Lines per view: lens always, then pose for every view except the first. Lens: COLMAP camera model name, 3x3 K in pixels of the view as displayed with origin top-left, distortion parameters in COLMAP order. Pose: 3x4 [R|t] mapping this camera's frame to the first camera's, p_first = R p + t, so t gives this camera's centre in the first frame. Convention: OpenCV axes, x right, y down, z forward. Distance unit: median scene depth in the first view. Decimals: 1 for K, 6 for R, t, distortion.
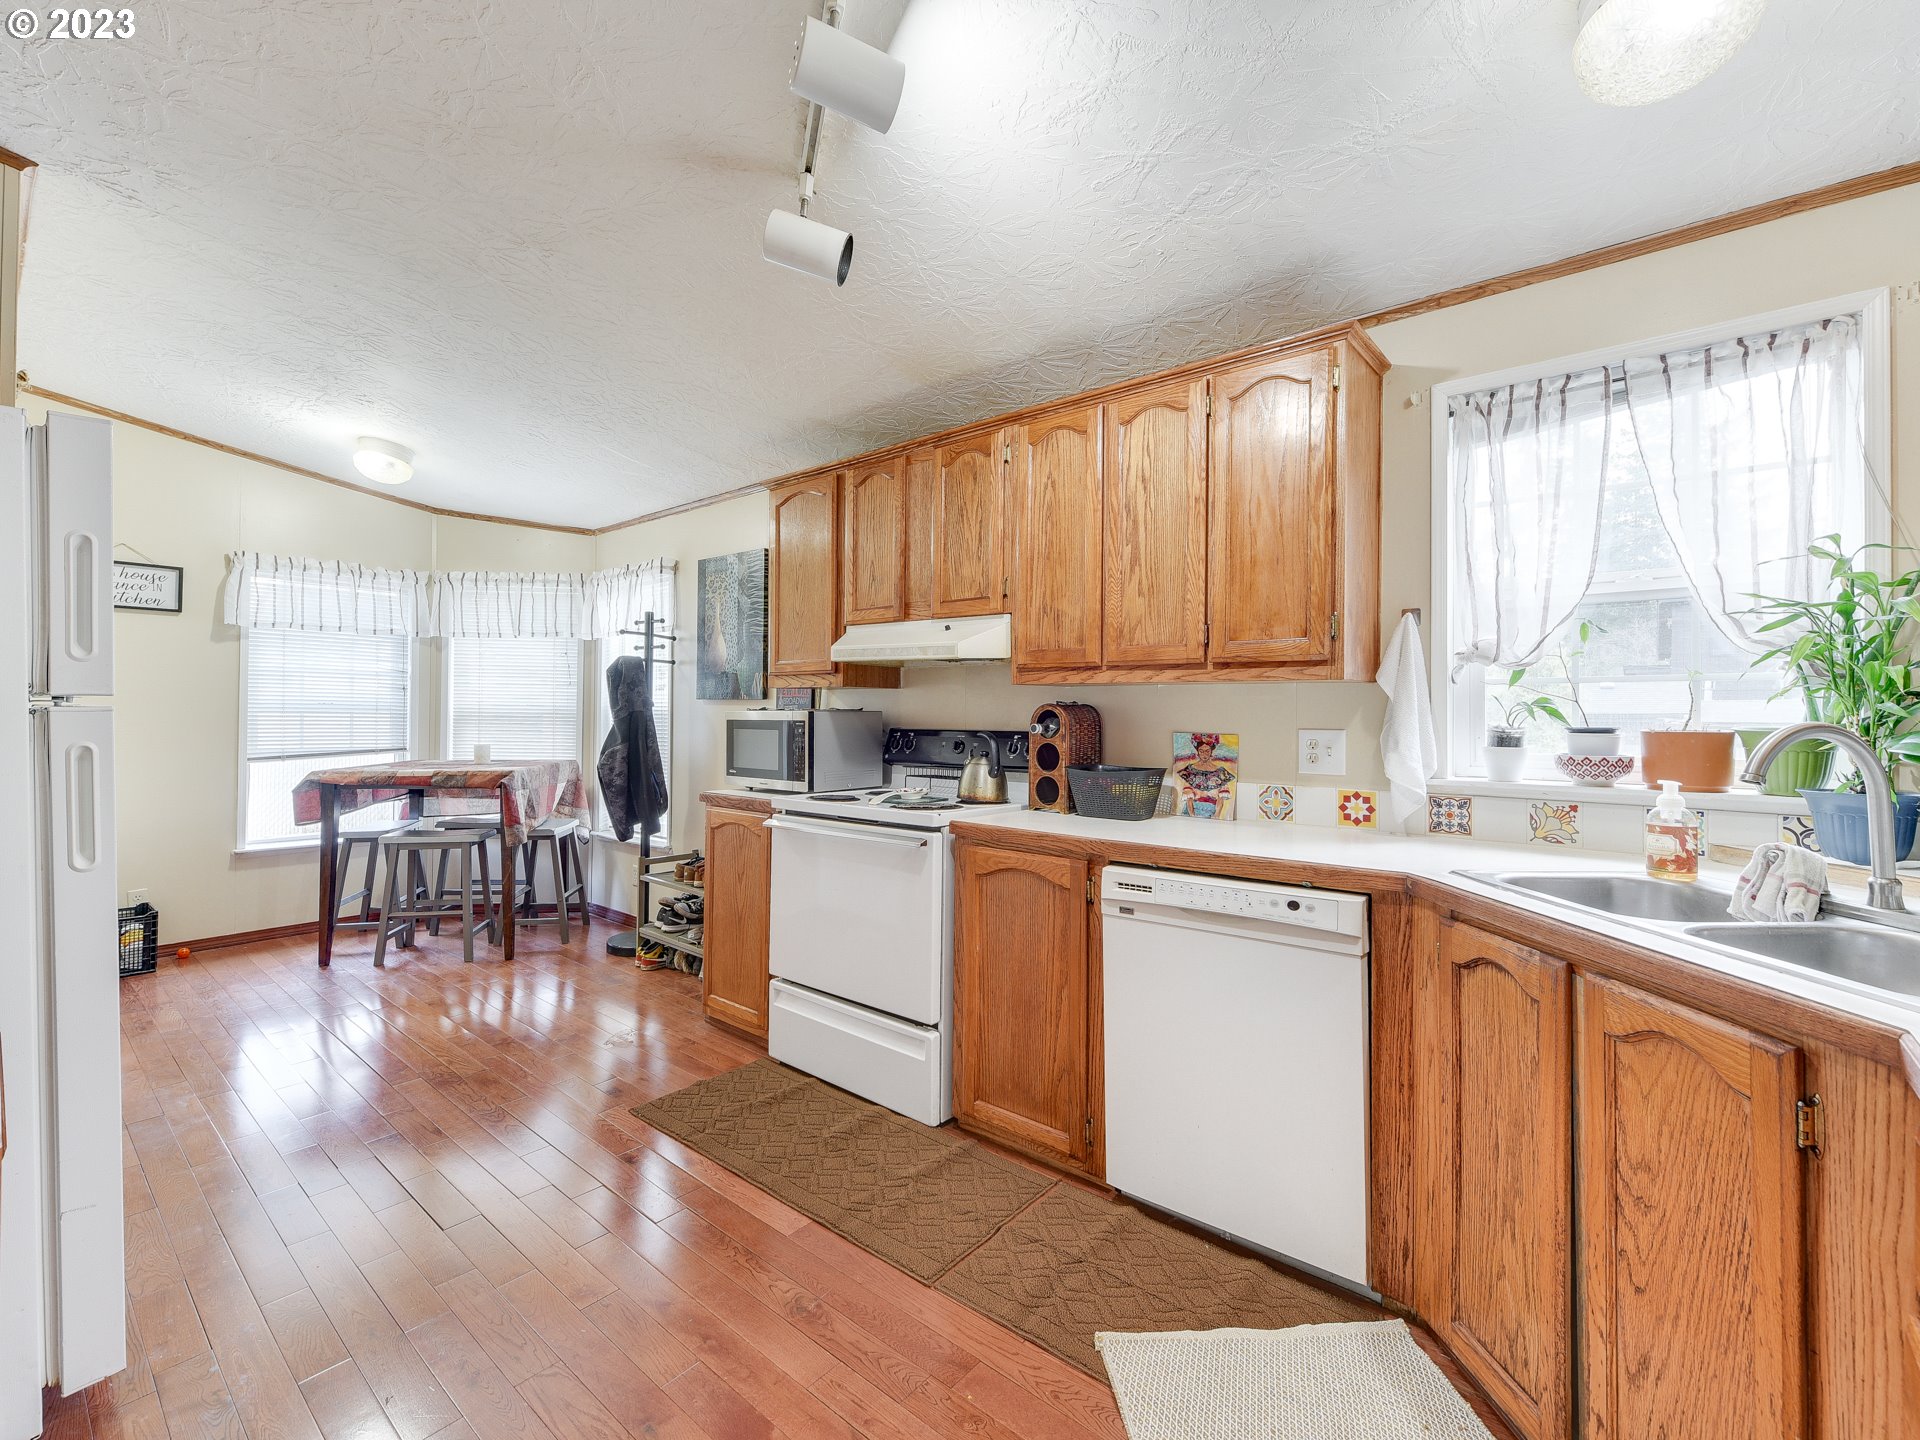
lens RADIAL K [[873.3, 0, 958.7], [0, 873.3, 714.7], [0, 0, 1]] dist [0.013300, 0.000278]
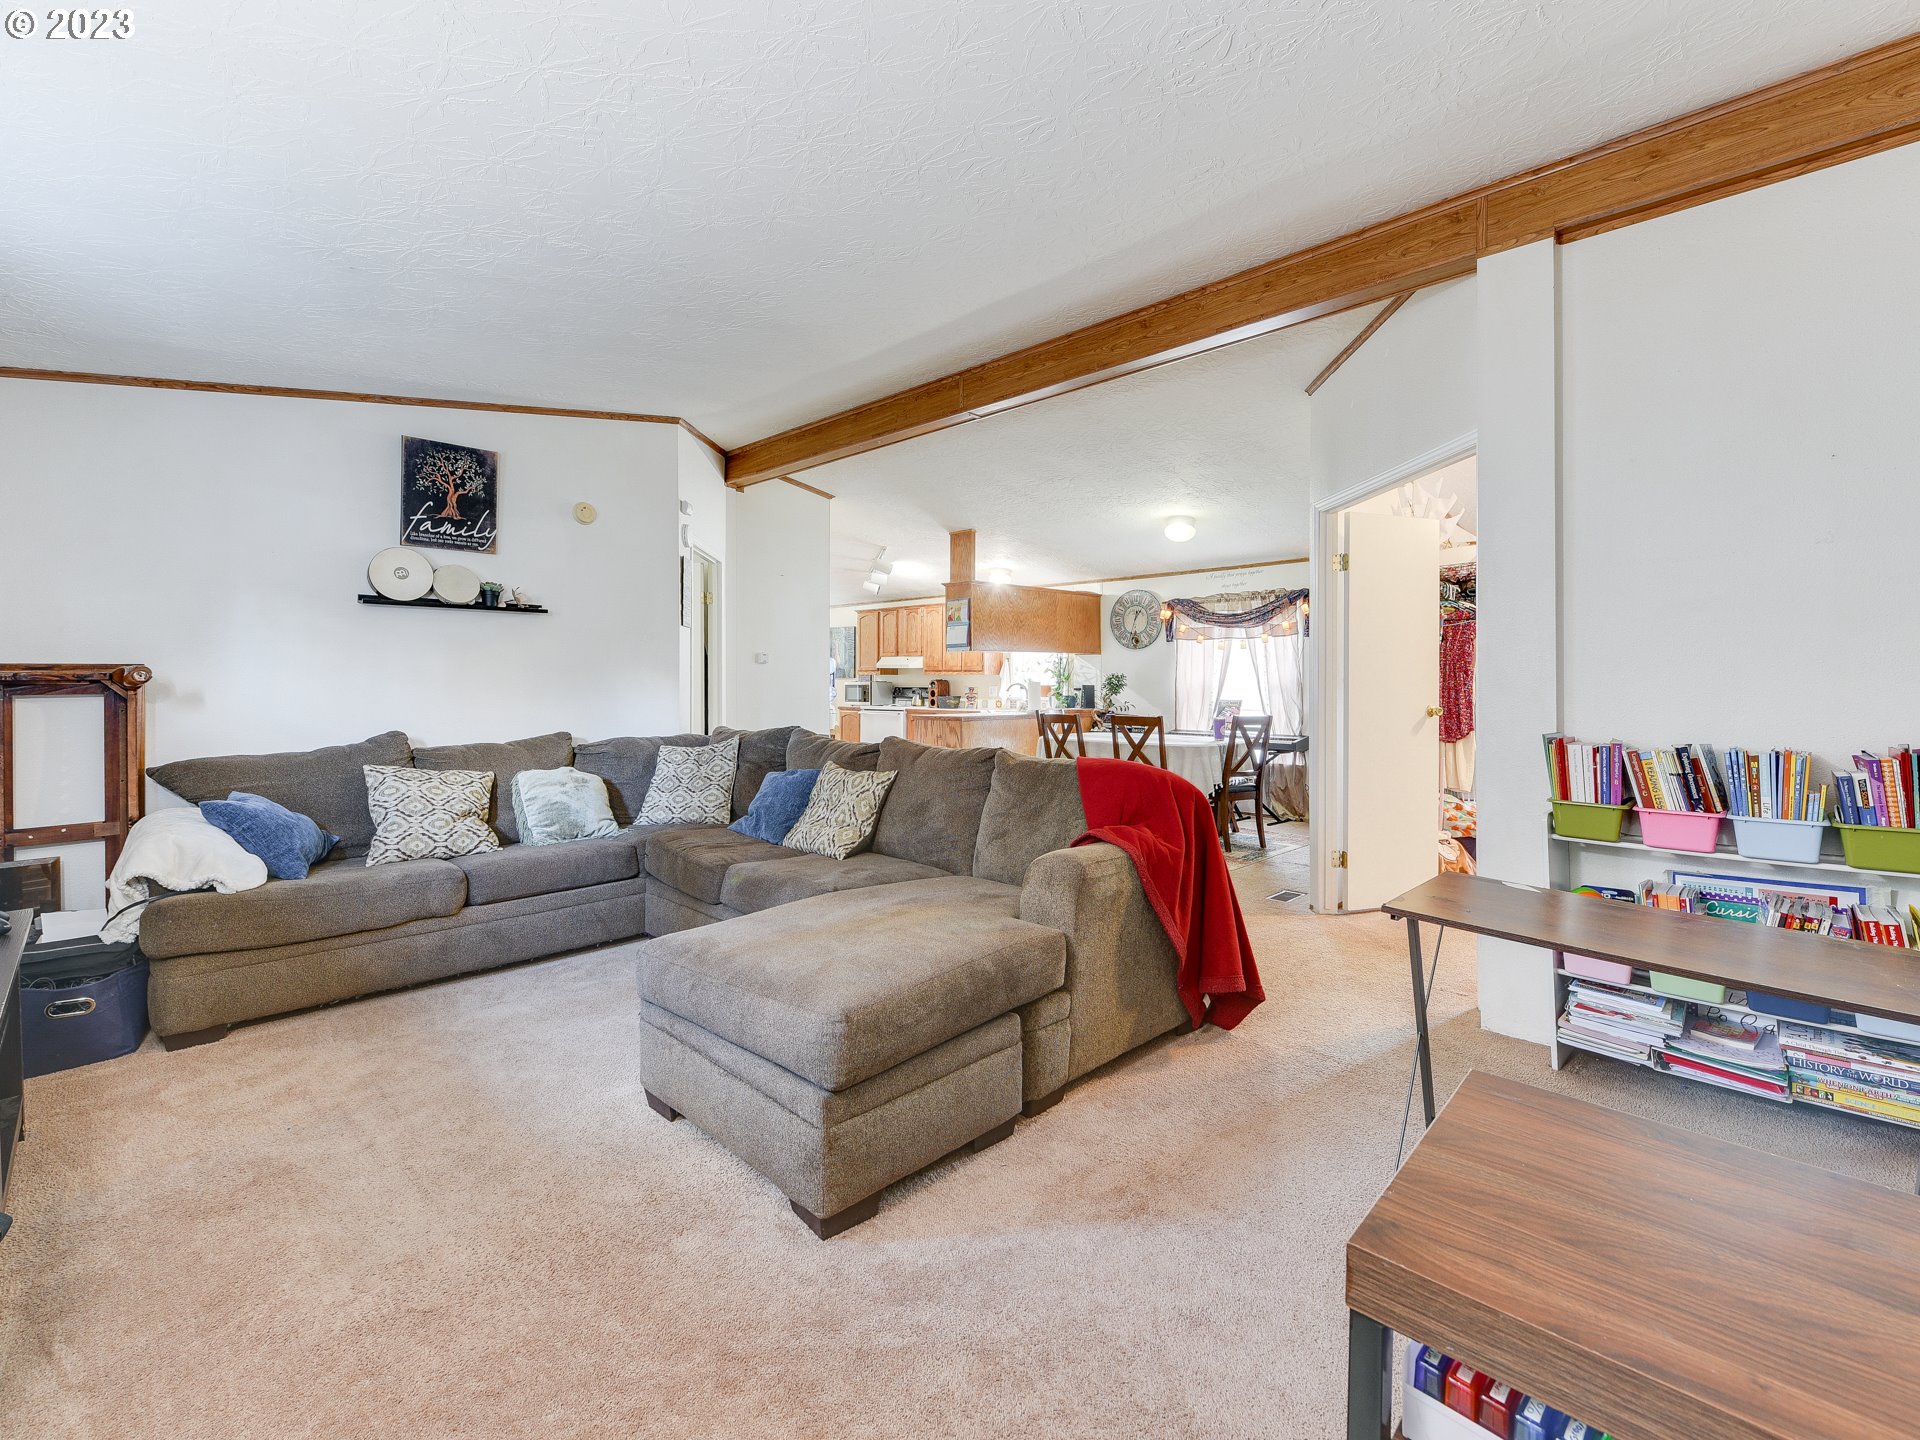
lens RADIAL K [[844.6, 0, 950.5], [0, 844.6, 682.6], [0, 0, 1]] dist [-0.000199, -0.001352]
pose [[0.998529, -0.003657, -0.054105, 0.239016], [0.003460, 0.999987, -0.003749, 0.008755], [0.054118, 0.003557, 0.998528, -1.699993]]
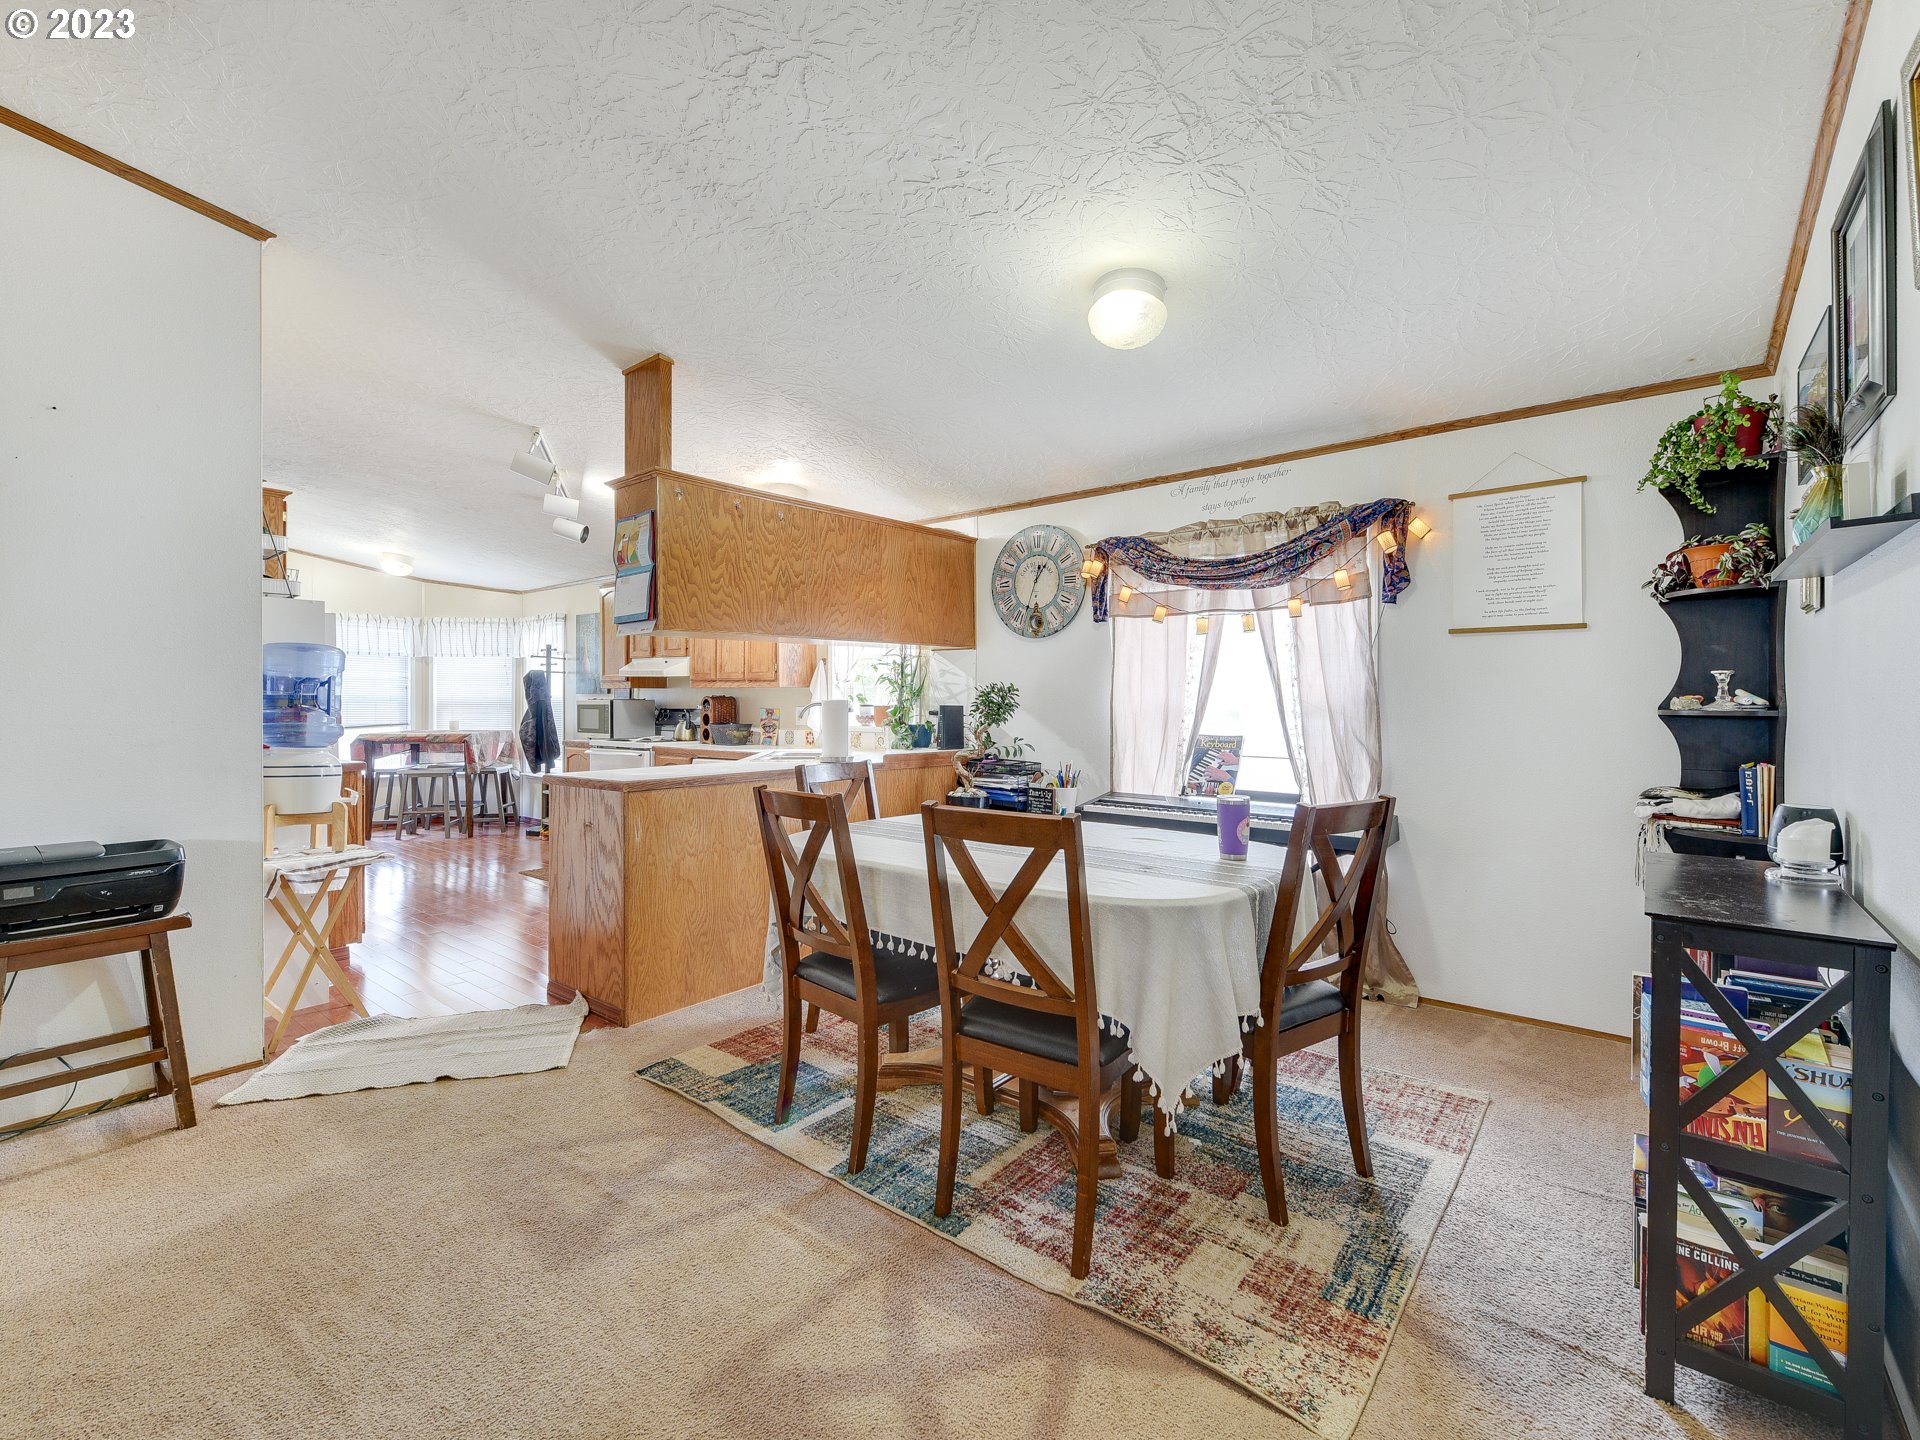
lens RADIAL K [[844.6, 0, 960.9], [0, 844.6, 710.5], [0, 0, 1]] dist [-0.000199, -0.001352]
pose [[0.999226, -0.006281, 0.038820, 0.425883], [0.005872, 0.999926, 0.010646, 0.003195], [-0.038884, -0.010410, 0.999190, -0.764465]]
